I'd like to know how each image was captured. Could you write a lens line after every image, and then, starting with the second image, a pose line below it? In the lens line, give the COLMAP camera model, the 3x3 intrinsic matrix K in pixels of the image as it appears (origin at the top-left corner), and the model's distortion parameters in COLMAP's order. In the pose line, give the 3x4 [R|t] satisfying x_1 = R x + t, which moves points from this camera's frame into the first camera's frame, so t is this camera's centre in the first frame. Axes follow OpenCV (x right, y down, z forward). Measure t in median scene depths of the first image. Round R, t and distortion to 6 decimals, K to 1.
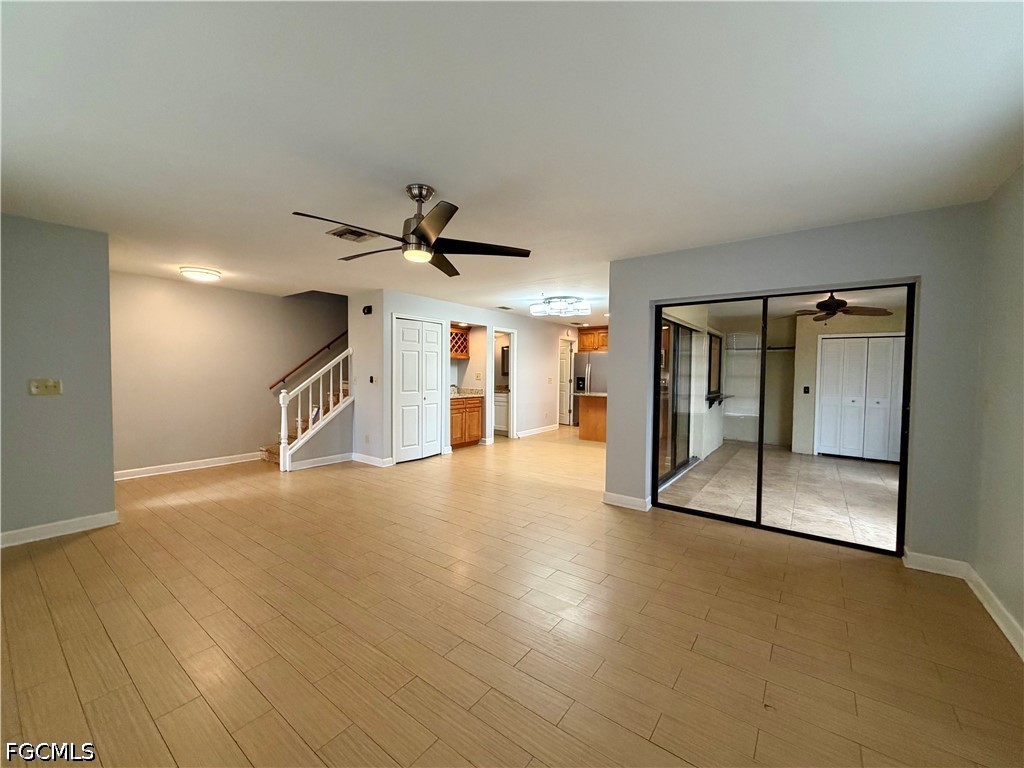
lens RADIAL K [[408.7, 0, 508.9], [0, 408.7, 385.5], [0, 0, 1]] dist [-0.000256, 0.000131]
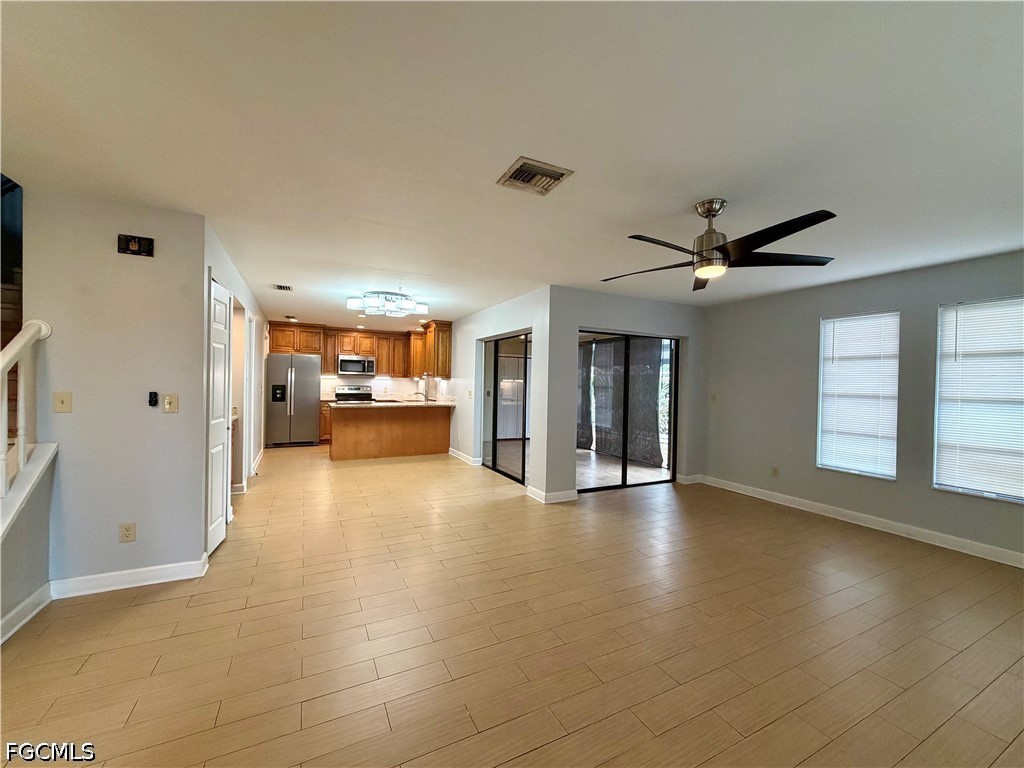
lens RADIAL K [[408.7, 0, 508.3], [0, 408.7, 384.4], [0, 0, 1]] dist [-0.000256, 0.000131]
pose [[0.447293, -0.007274, 0.894358, -0.445277], [0.015877, 0.999874, 0.000191, -0.019156], [-0.894246, 0.014114, 0.447352, 0.339391]]
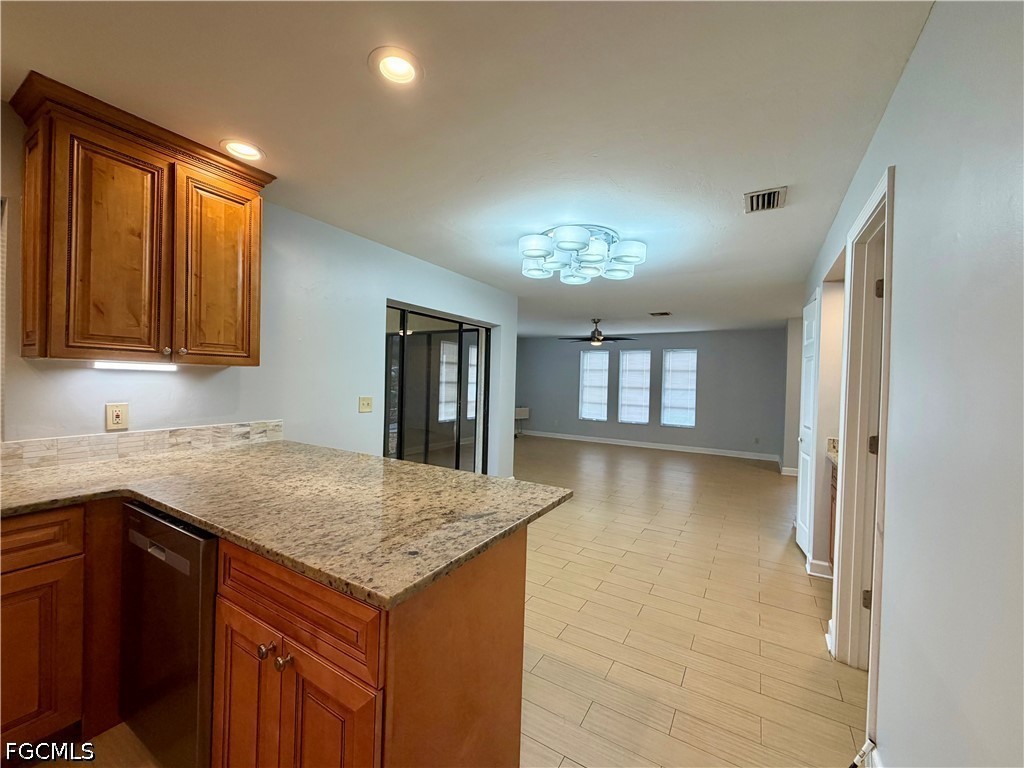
lens RADIAL K [[408.7, 0, 508.6], [0, 408.7, 384.7], [0, 0, 1]] dist [-0.000256, 0.000131]
pose [[-0.994564, -0.036048, -0.097686, 0.218140], [-0.040513, 0.998205, 0.044117, -0.045406], [0.095920, 0.047835, -0.994239, 1.276471]]
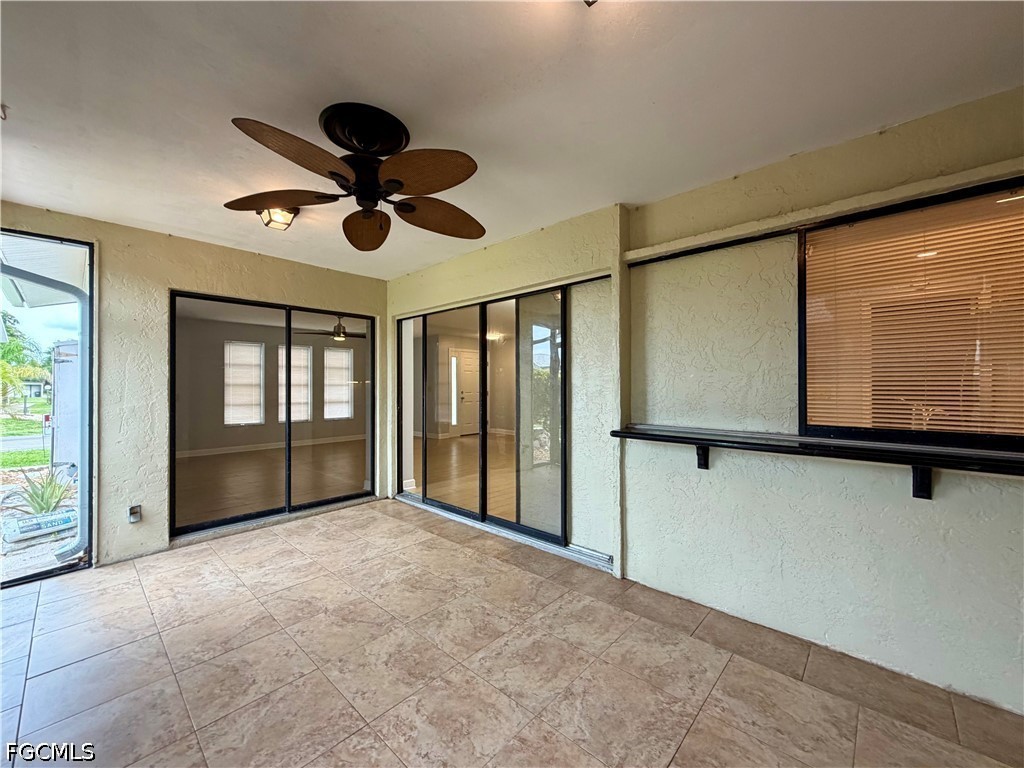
lens RADIAL K [[408.7, 0, 508.0], [0, 408.7, 383.3], [0, 0, 1]] dist [-0.000256, 0.000131]
pose [[-0.110830, -0.019439, -0.993649, 0.810695], [-0.032643, 0.999340, -0.015909, -0.003367], [0.993303, 0.030673, -0.111391, 0.831399]]
